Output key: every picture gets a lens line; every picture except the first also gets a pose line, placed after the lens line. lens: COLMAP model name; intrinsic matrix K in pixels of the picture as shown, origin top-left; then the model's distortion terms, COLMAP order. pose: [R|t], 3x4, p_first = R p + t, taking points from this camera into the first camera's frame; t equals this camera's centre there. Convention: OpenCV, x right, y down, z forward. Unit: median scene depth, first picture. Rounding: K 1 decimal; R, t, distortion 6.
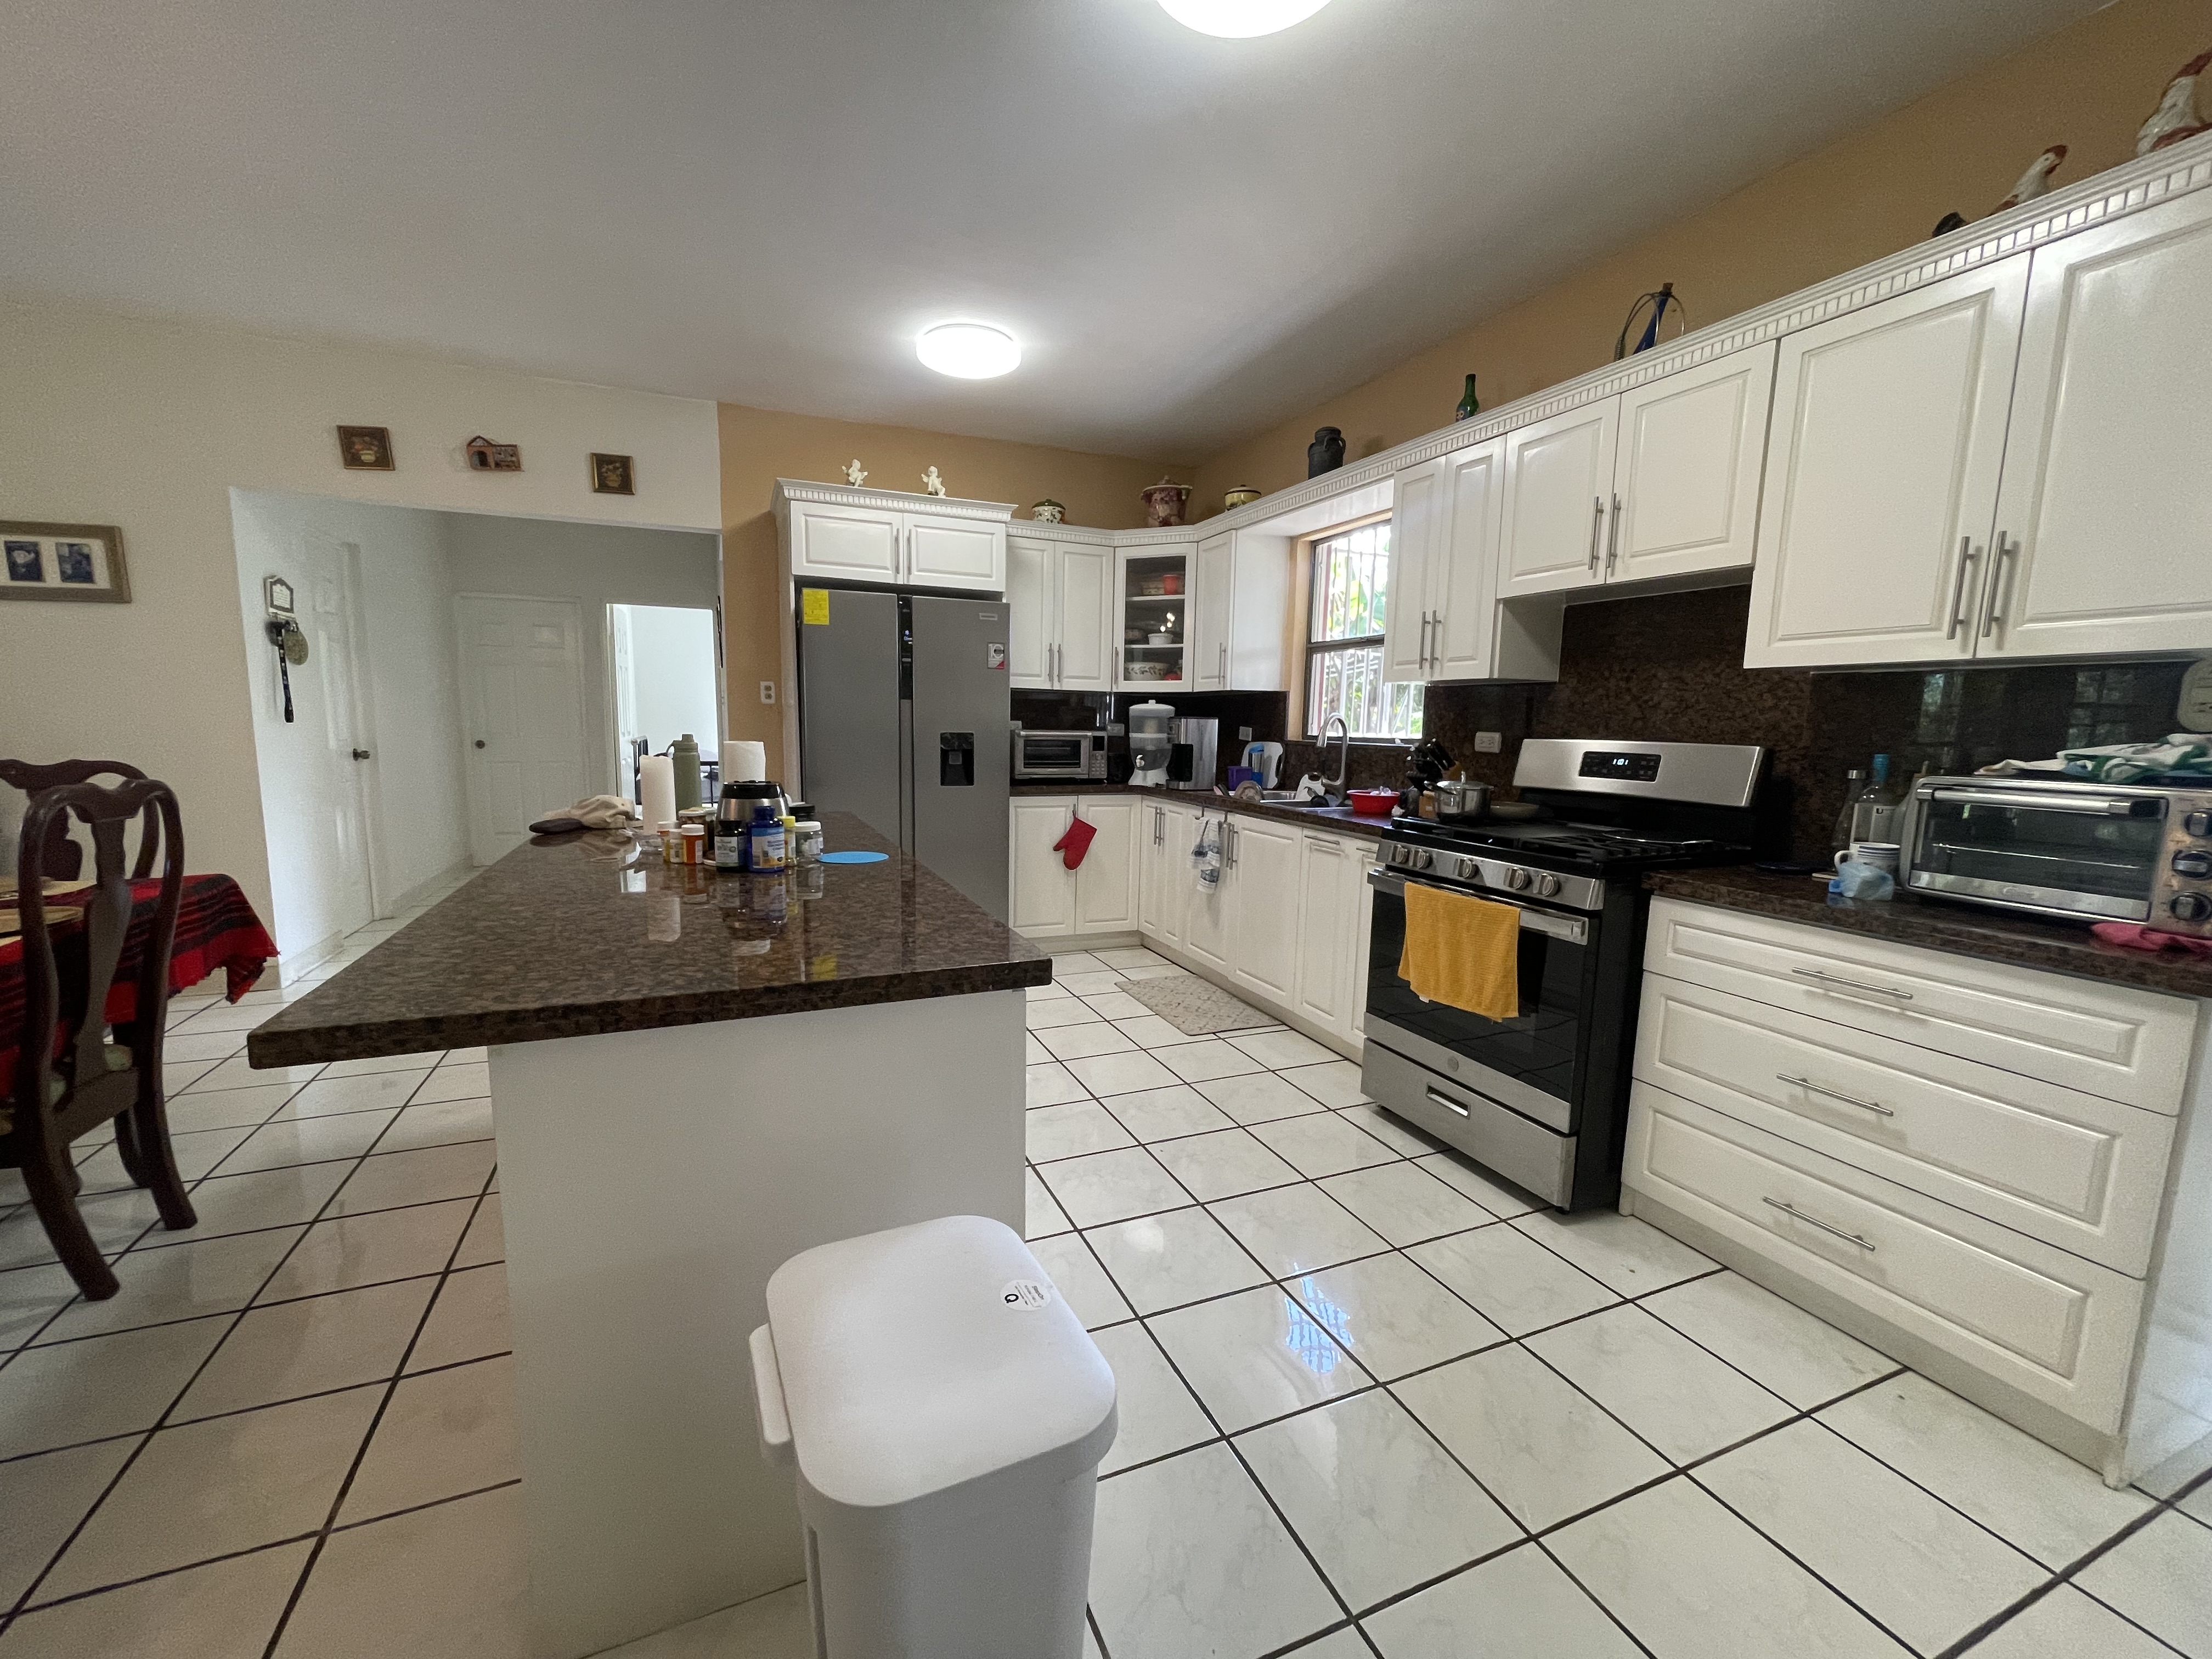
lens RADIAL K [[889.9, 0, 1100.6], [0, 889.9, 842.5], [0, 0, 1]] dist [-0.010130, -0.000418]
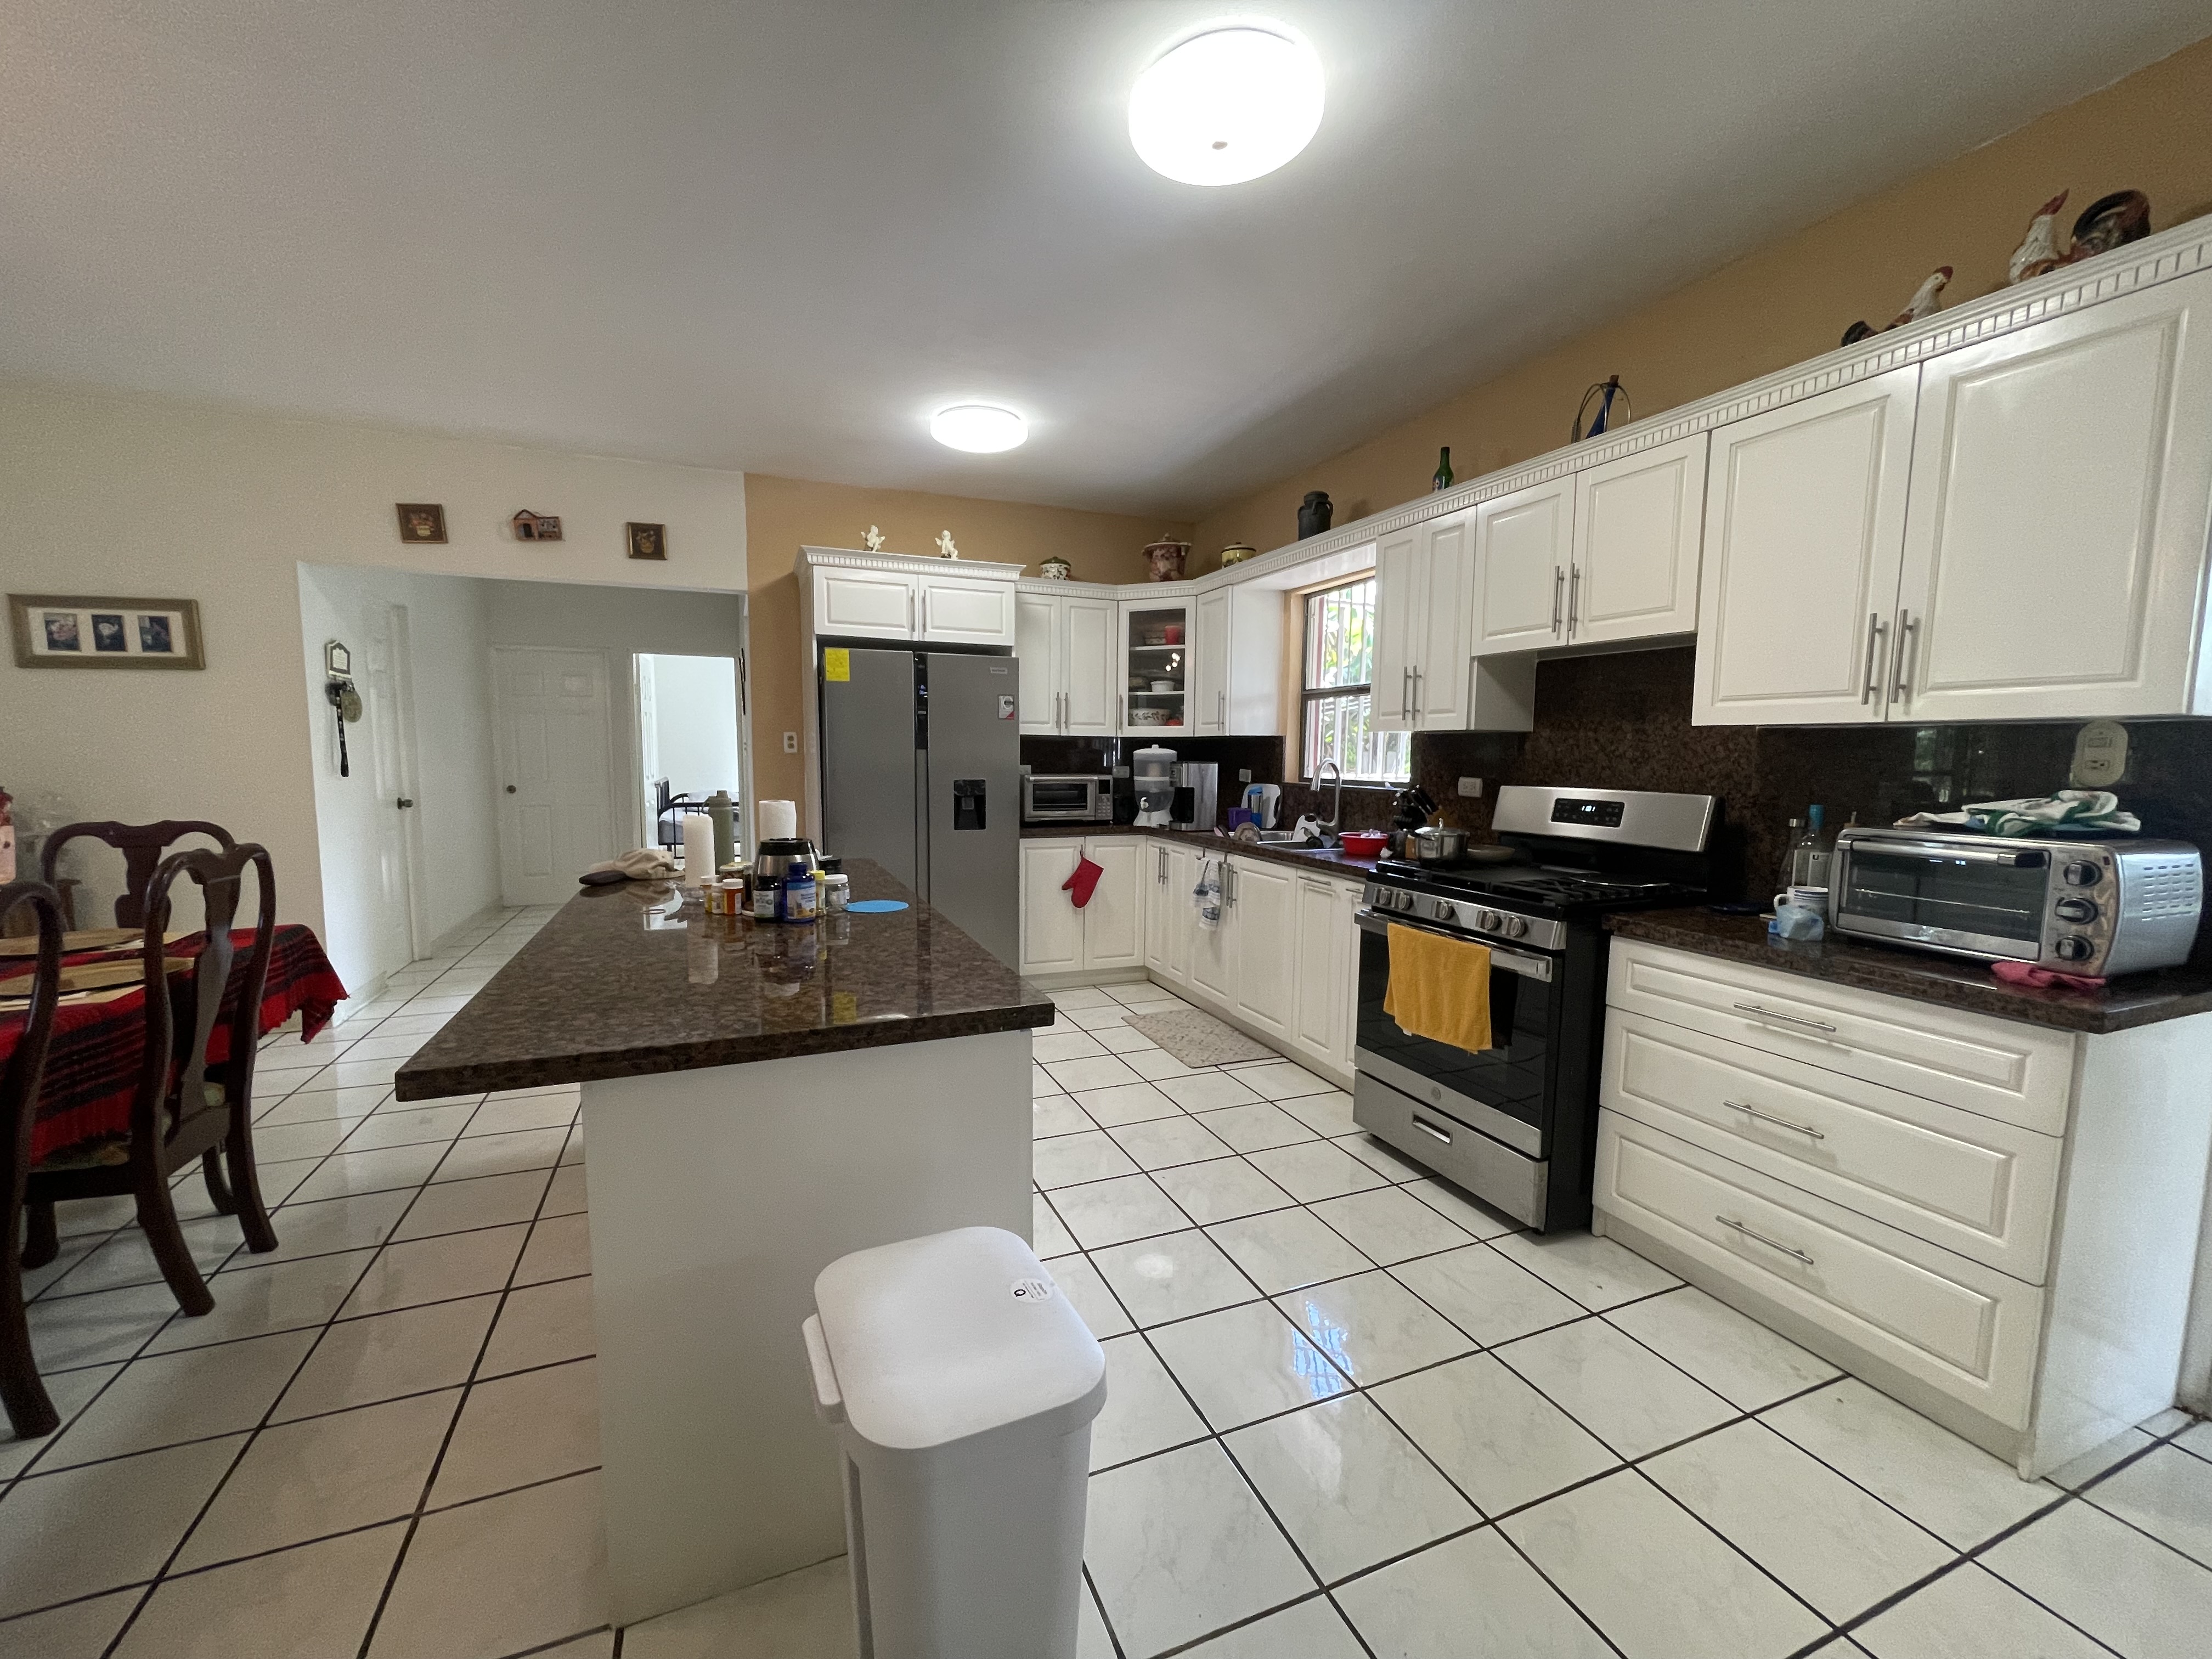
lens RADIAL K [[889.9, 0, 1100.6], [0, 889.9, 842.5], [0, 0, 1]] dist [-0.010130, -0.000418]
pose [[0.999879, -0.009042, -0.012686, 0.012400], [0.008604, 0.999381, -0.034111, -0.021540], [0.012987, 0.033998, 0.999338, -0.091440]]
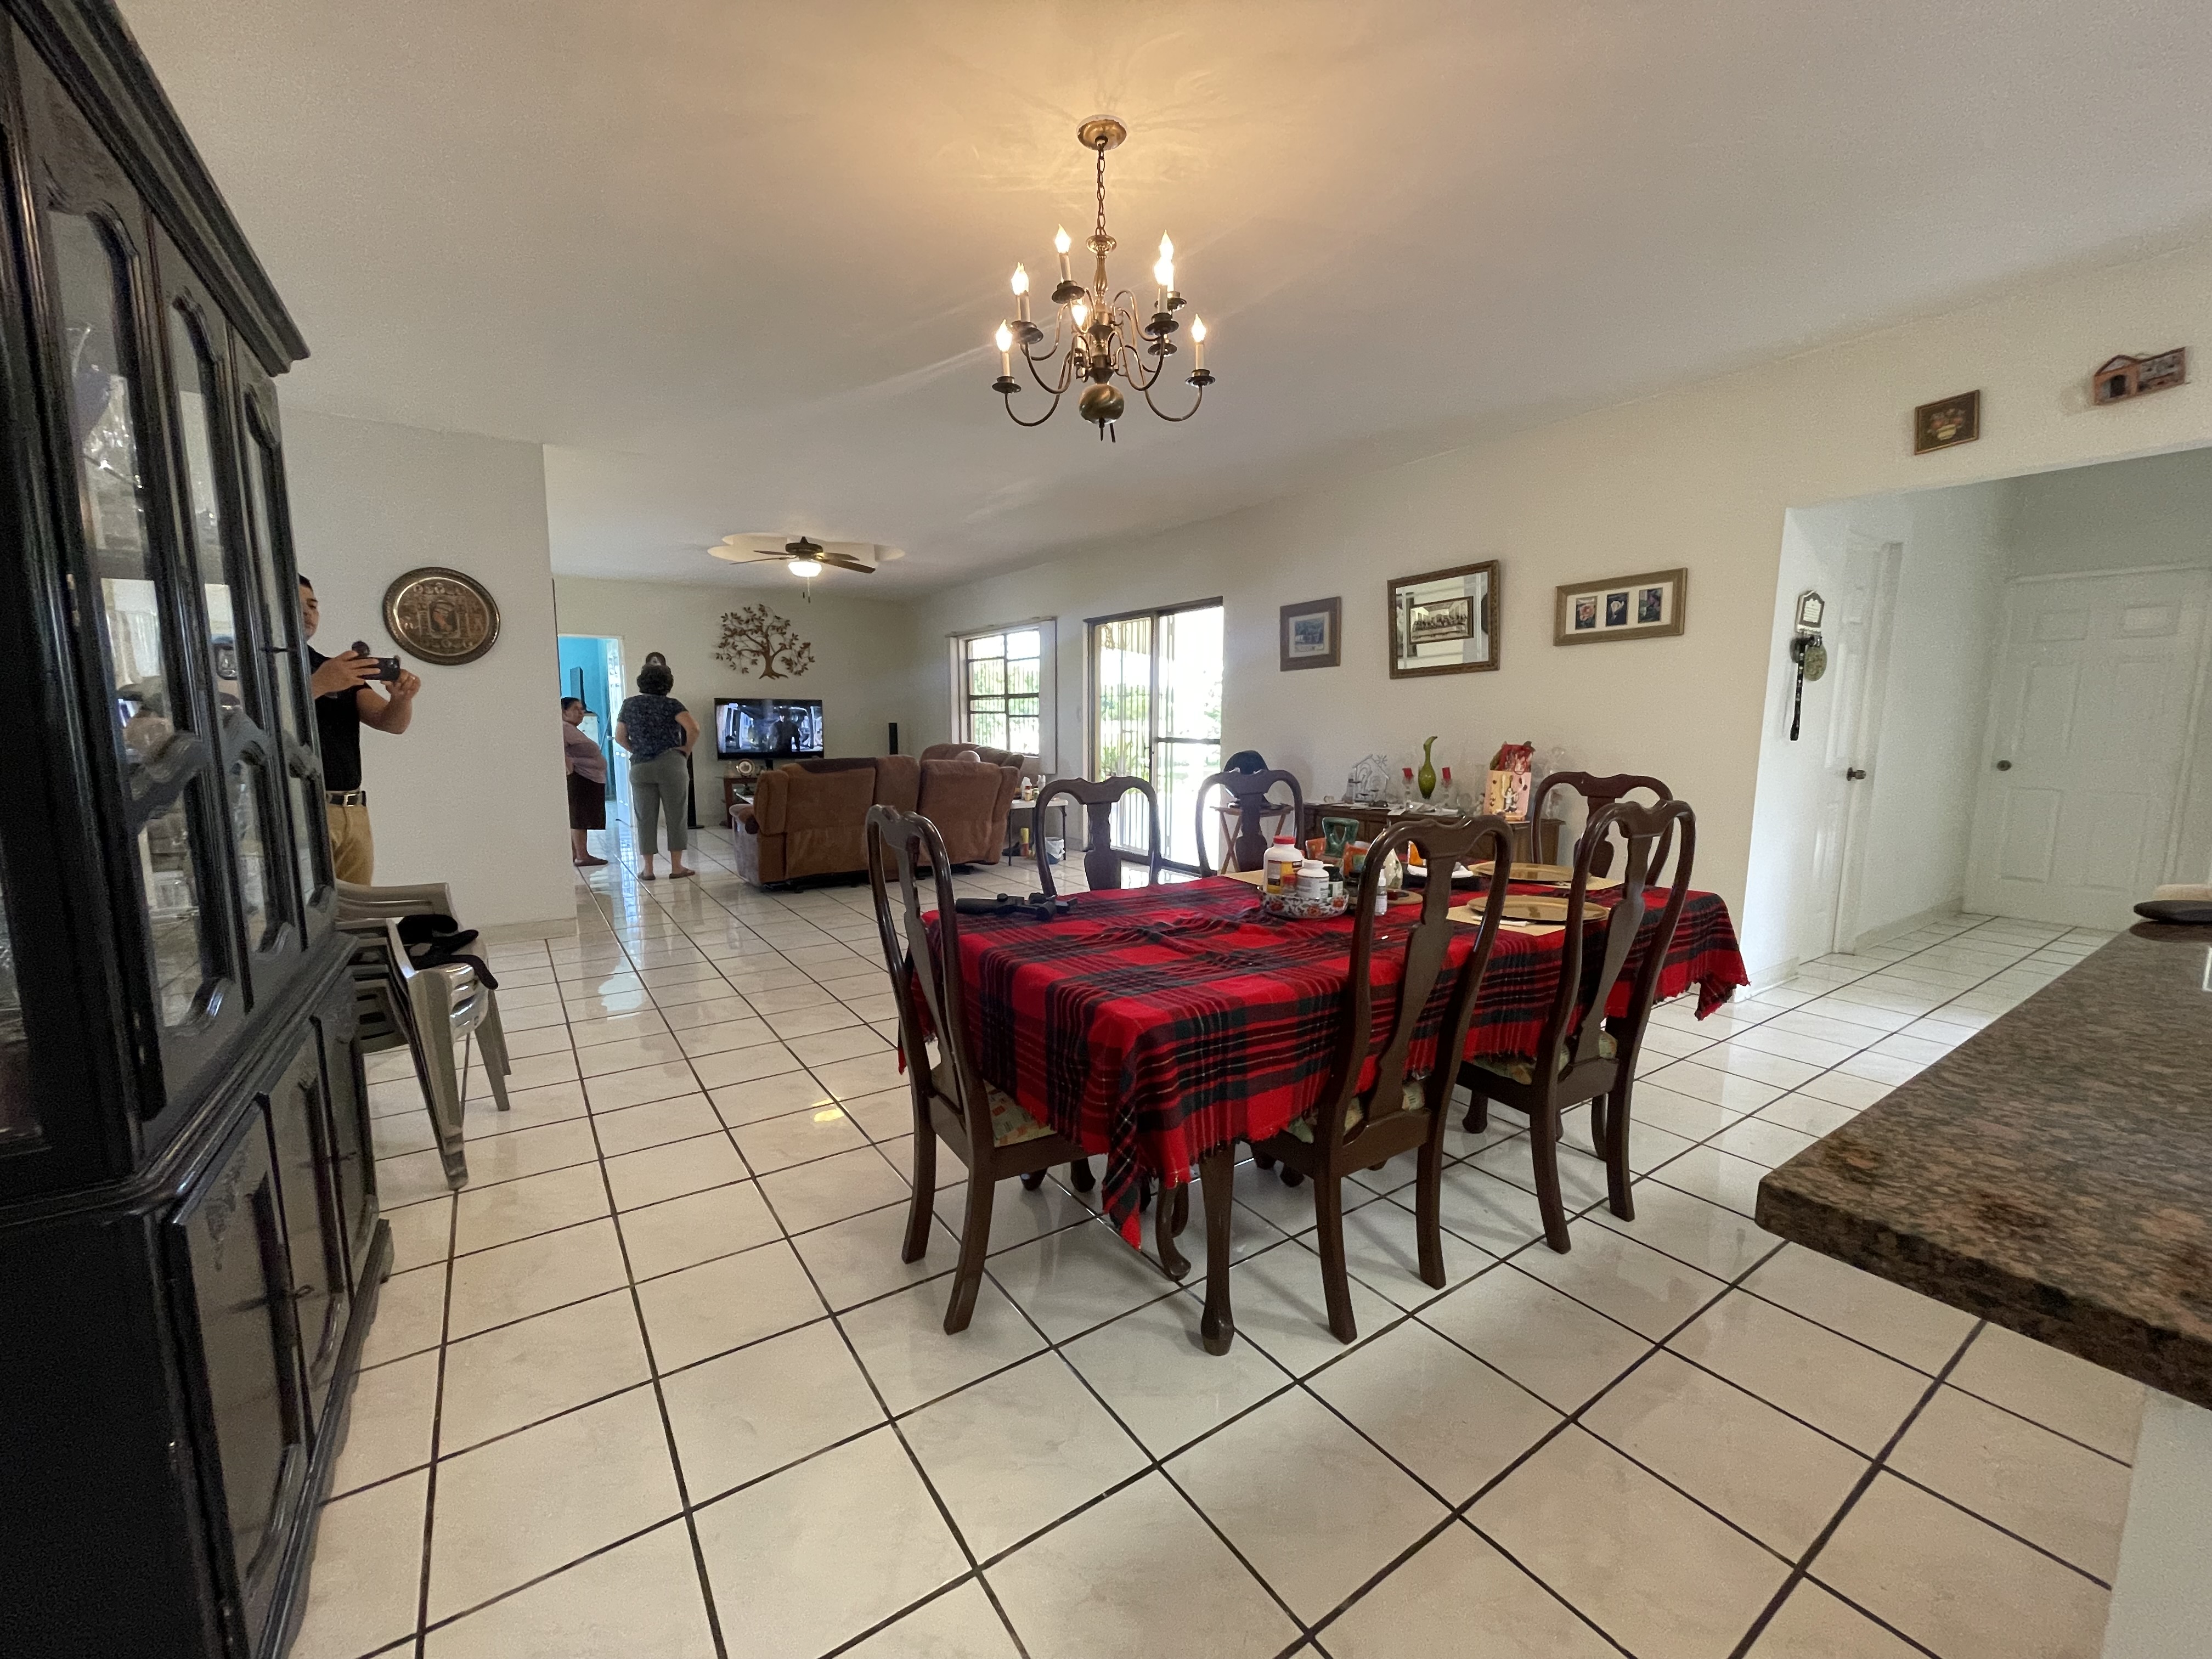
lens RADIAL K [[895.7, 0, 1110.1], [0, 895.7, 842.8], [0, 0, 1]] dist [-0.013390, 0.009626]
pose [[0.195605, 0.116630, -0.973723, -0.150499], [-0.128958, 0.987340, 0.092355, -0.028507], [0.972167, 0.107504, 0.208169, 0.108990]]
